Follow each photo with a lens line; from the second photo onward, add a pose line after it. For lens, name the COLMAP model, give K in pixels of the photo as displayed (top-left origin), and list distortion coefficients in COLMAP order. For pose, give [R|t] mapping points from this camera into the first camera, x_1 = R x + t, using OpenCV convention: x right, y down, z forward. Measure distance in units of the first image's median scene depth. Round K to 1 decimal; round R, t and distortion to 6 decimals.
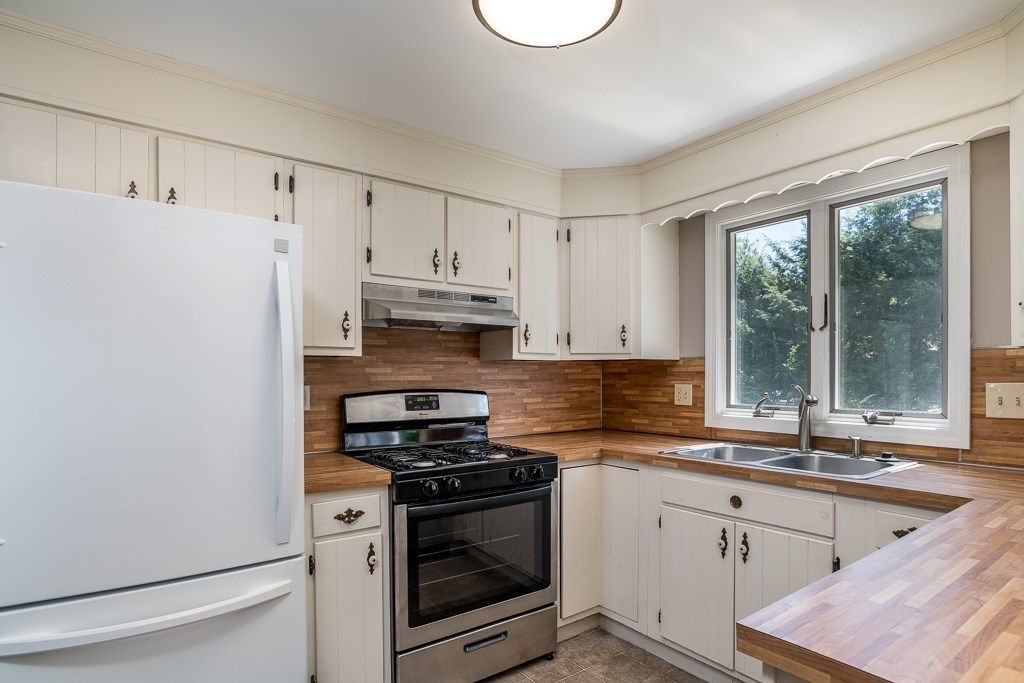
lens RADIAL K [[537.9, 0, 509.2], [0, 537.9, 373.4], [0, 0, 1]] dist [-0.021489, 0.000518]
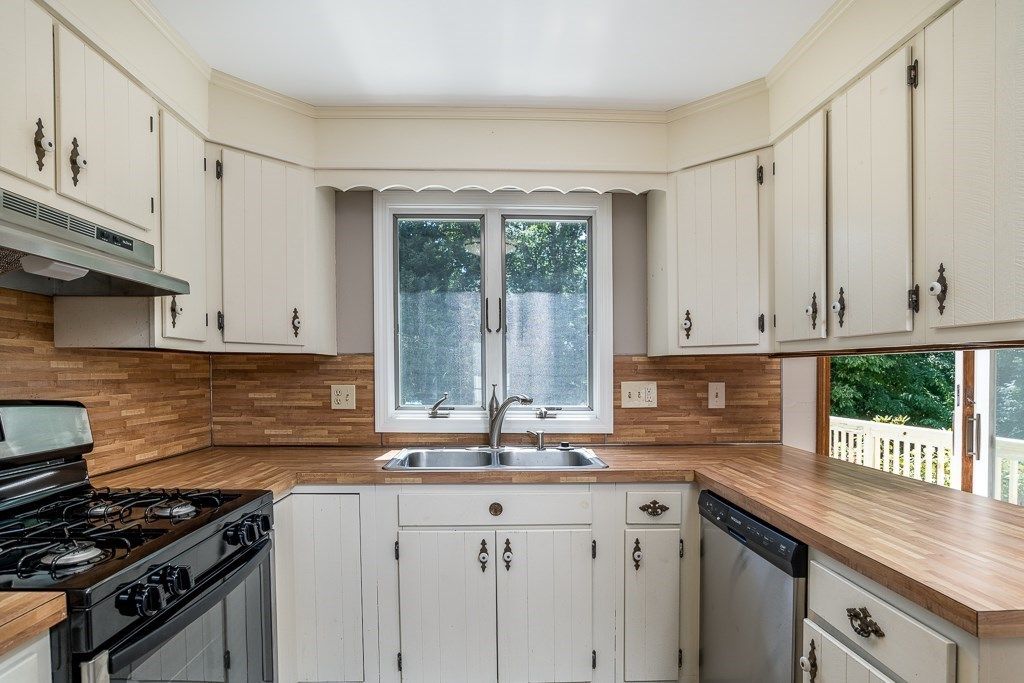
lens RADIAL K [[546.0, 0, 509.6], [0, 546.0, 381.6], [0, 0, 1]] dist [-0.033465, 0.001129]
pose [[0.577822, -0.006224, 0.816139, -0.267999], [-0.008190, 0.999876, 0.013424, 0.001806], [-0.816121, -0.014441, 0.577700, 0.331689]]
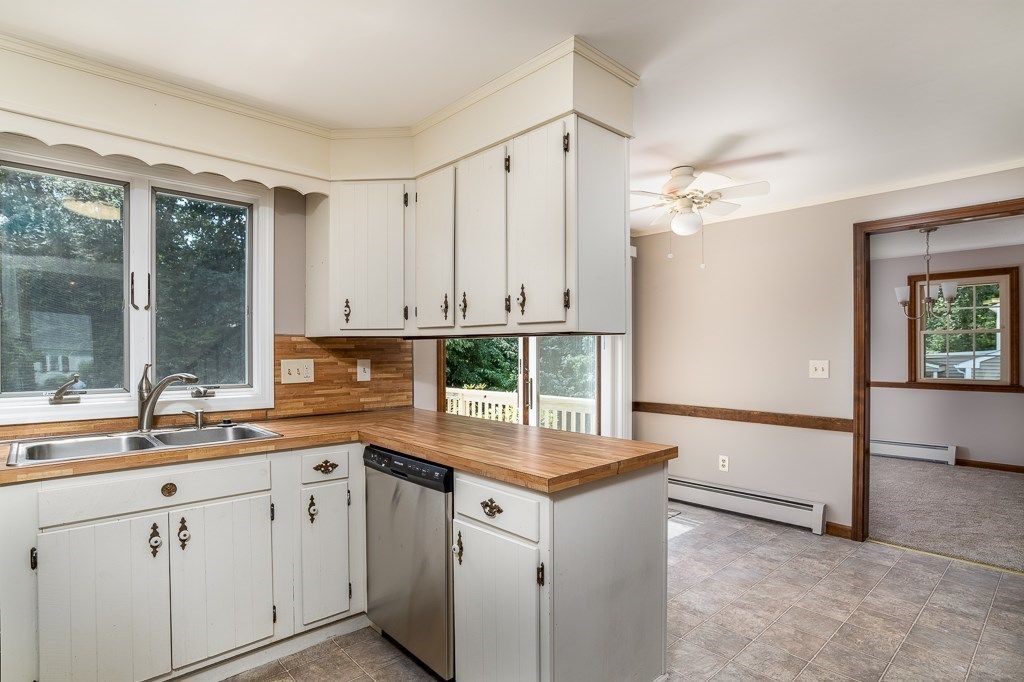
lens RADIAL K [[527.9, 0, 525.5], [0, 527.9, 343.8], [0, 0, 1]] dist [-0.022065, 0.001686]
pose [[-0.114731, 0.022670, 0.993138, -0.429501], [-0.000618, 0.999738, -0.022892, 0.005595], [-0.993396, -0.003240, -0.114687, 0.378754]]
